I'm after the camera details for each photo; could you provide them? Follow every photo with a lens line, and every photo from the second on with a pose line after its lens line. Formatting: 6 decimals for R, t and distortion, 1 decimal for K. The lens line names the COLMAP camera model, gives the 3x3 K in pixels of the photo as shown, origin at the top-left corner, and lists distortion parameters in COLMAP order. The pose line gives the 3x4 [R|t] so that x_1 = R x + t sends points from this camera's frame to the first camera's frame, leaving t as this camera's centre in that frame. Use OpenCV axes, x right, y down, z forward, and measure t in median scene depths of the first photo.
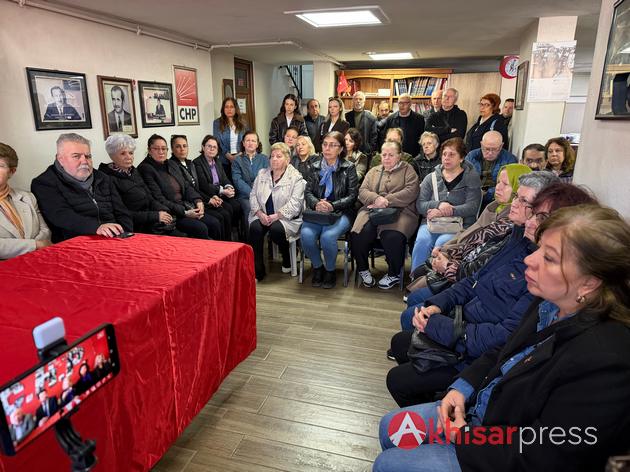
lens RADIAL K [[443.3, 0, 316.8], [0, 443.3, 237.8], [0, 0, 1]] dist [0.081513, -0.088002]
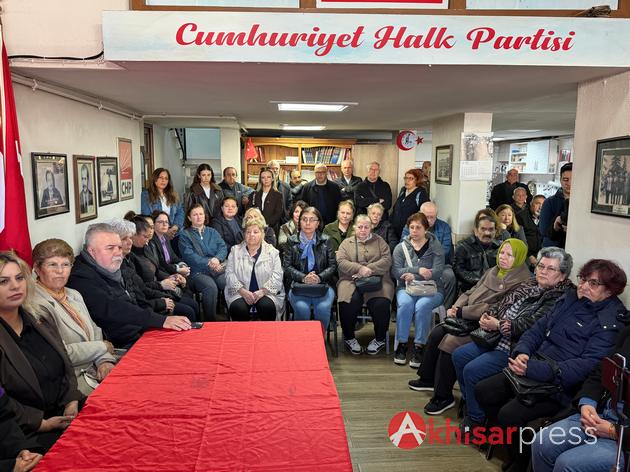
lens RADIAL K [[509.4, 0, 313.0], [0, 509.4, 236.1], [0, 0, 1]] dist [0.104112, -0.172855]
pose [[0.939657, -0.040263, 0.339739, -0.385980], [0.085136, 0.989330, -0.118225, -0.030512], [-0.331354, 0.140015, 0.933060, -0.118845]]
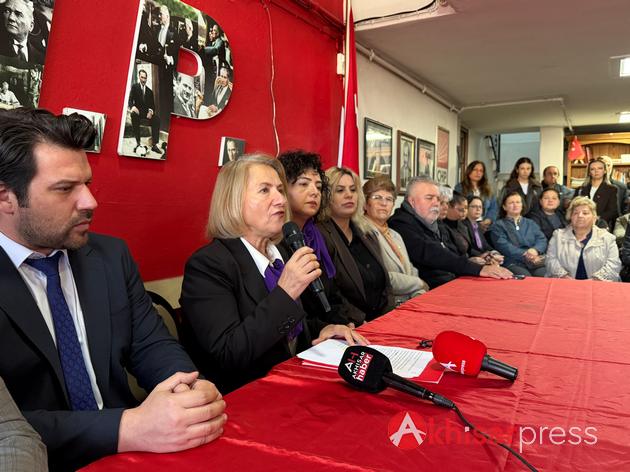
lens RADIAL K [[514.2, 0, 317.0], [0, 514.2, 230.7], [0, 0, 1]] dist [0.079578, -0.148010]
pose [[0.975861, 0.010134, -0.218156, -0.404956], [-0.058316, 0.974742, -0.215584, 0.104775], [0.210461, 0.223102, 0.951804, -0.058278]]
